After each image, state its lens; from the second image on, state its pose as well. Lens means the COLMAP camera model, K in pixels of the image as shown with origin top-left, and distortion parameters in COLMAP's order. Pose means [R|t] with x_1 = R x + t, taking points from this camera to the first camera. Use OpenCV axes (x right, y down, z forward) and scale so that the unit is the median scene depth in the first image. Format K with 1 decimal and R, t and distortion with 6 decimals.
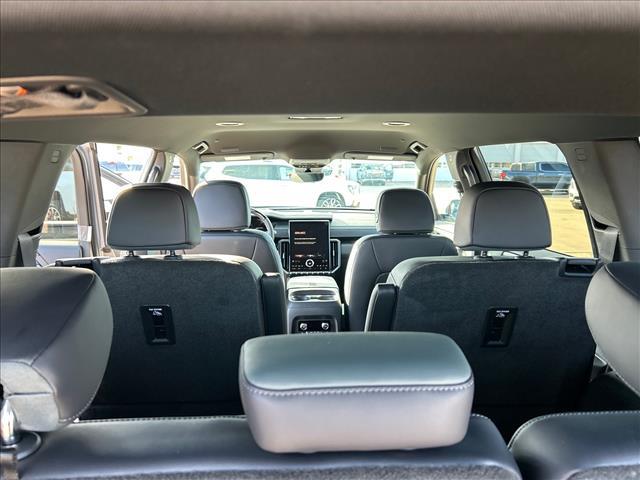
lens RADIAL K [[474.9, 0, 321.3], [0, 474.9, 237.3], [0, 0, 1]] dist [0.006599, 0.000280]
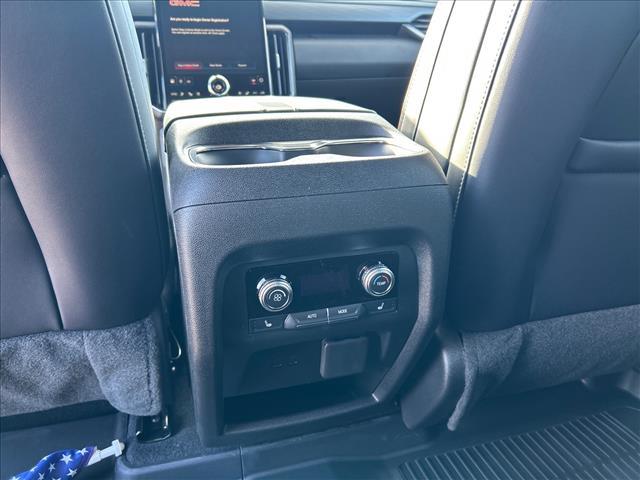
lens RADIAL K [[474.9, 0, 322.0], [0, 474.9, 241.5], [0, 0, 1]] dist [0.006599, 0.000280]
pose [[0.967040, -0.076781, 0.242774, -0.051398], [0.018577, 0.972186, 0.233471, 0.098191], [-0.253948, -0.221266, 0.941569, 0.658699]]
